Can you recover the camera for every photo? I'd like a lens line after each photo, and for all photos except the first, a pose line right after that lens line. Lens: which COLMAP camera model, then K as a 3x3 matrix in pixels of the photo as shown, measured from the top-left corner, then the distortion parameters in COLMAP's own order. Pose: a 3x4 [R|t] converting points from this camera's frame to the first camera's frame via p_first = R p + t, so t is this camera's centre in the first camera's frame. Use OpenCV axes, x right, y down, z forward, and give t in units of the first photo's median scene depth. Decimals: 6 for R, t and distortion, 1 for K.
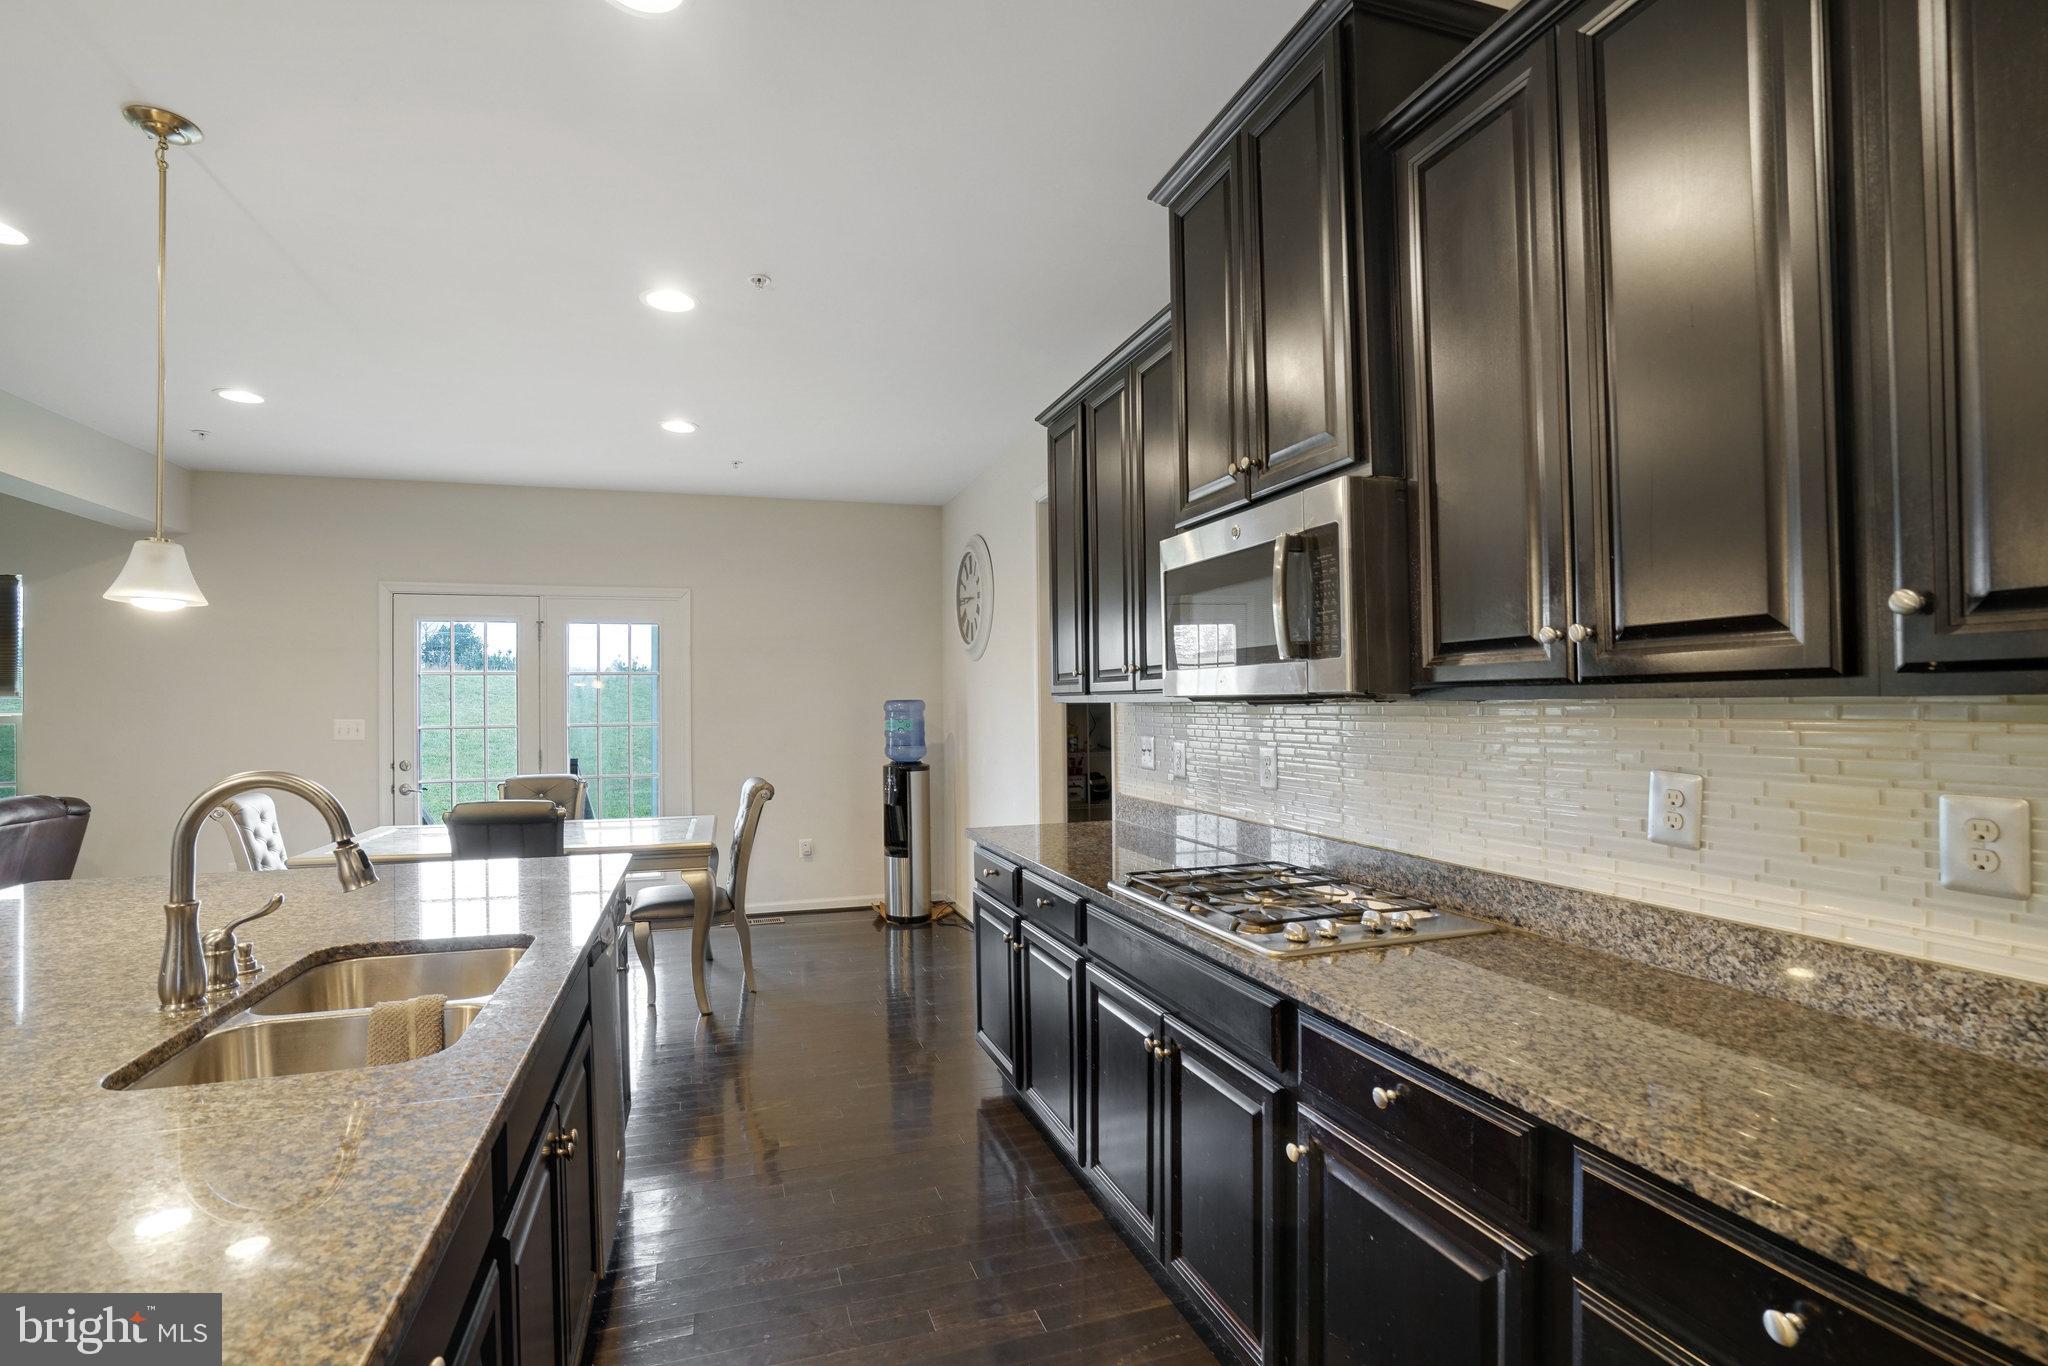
lens RADIAL K [[907.0, 0, 1019.8], [0, 907.0, 697.2], [0, 0, 1]] dist [0.001747, 0.000446]
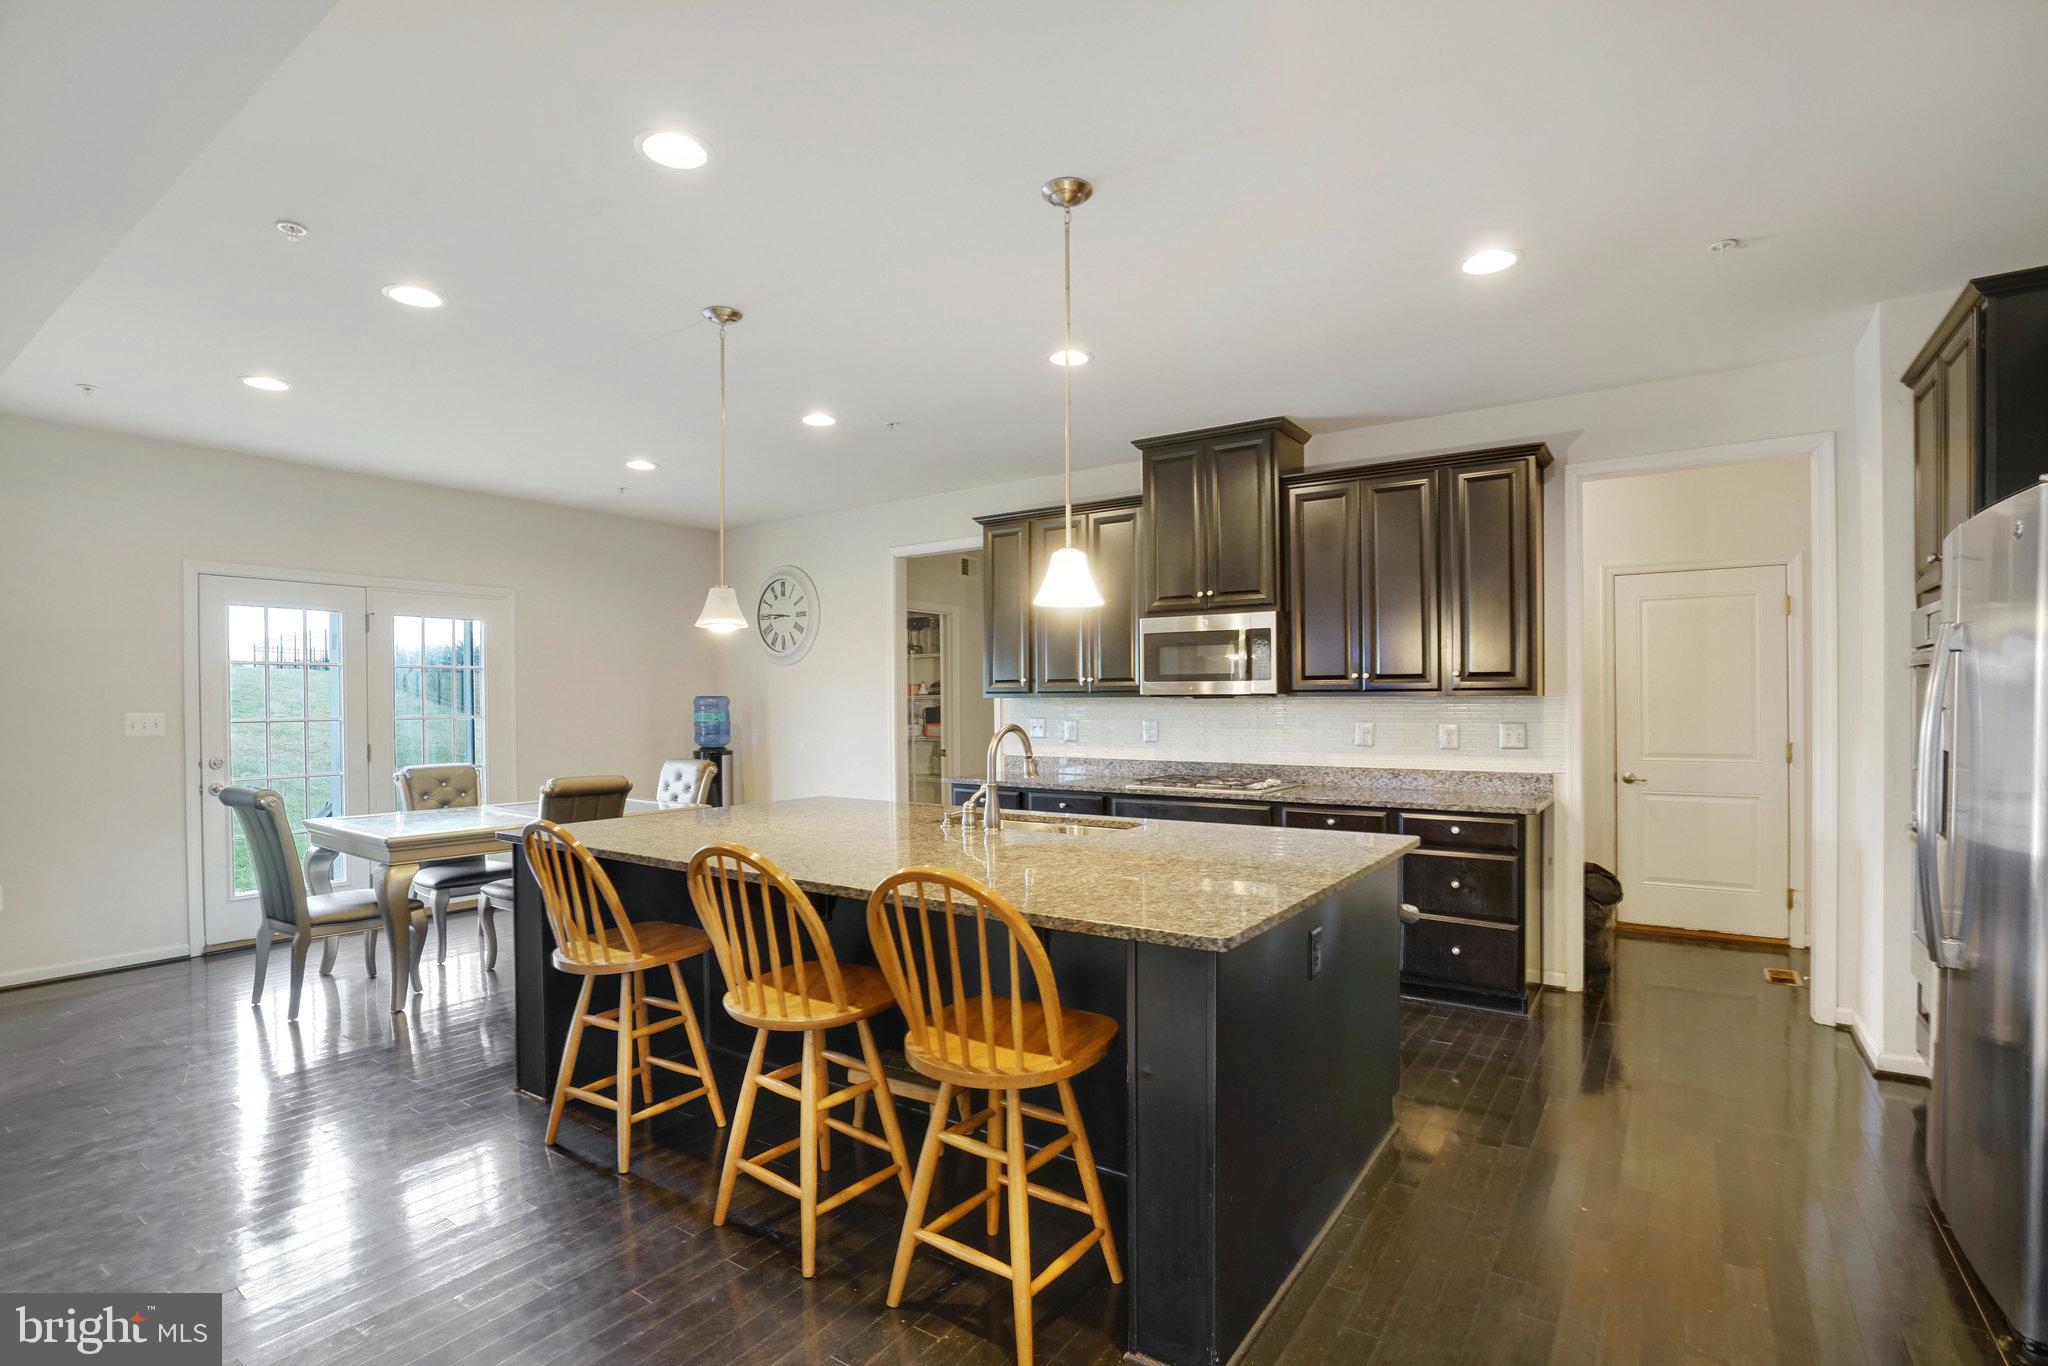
lens RADIAL K [[907.0, 0, 1019.8], [0, 907.0, 697.2], [0, 0, 1]] dist [0.001747, 0.000446]
pose [[0.801831, 0.006977, 0.597510, -0.645285], [-0.007617, 0.999970, -0.001454, 0.004673], [-0.597503, -0.003386, 0.801860, -0.233413]]
